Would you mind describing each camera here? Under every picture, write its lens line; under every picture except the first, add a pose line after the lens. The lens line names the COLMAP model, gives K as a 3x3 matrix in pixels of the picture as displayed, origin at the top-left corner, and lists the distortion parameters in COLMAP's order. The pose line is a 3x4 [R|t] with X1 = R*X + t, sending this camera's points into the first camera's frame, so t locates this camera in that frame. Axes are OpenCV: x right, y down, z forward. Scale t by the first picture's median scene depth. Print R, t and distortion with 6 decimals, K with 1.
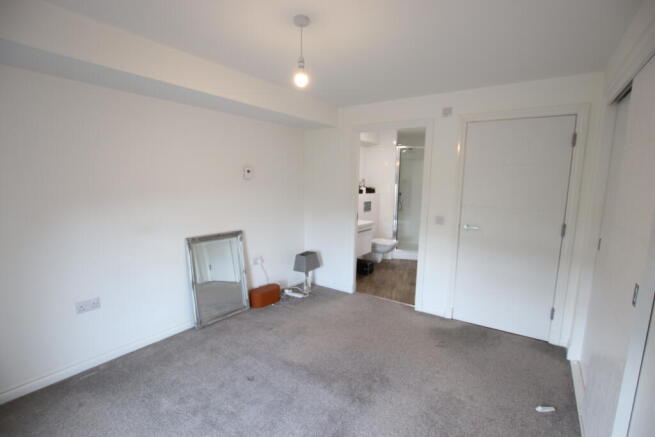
lens RADIAL K [[305.2, 0, 331.1], [0, 305.2, 226.2], [0, 0, 1]] dist [-0.023606, 0.000640]
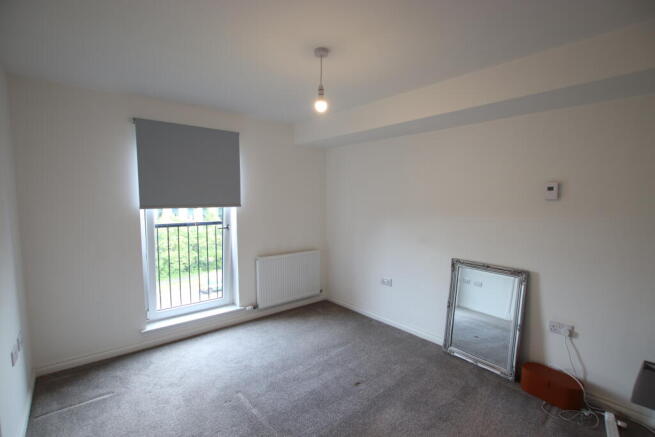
lens RADIAL K [[305.2, 0, 331.1], [0, 305.2, 226.2], [0, 0, 1]] dist [-0.023606, 0.000640]
pose [[-0.253988, 0.075645, -0.964245, 0.731724], [-0.151526, 0.981515, 0.116913, -0.152426], [0.955264, 0.175803, -0.237831, 1.045673]]
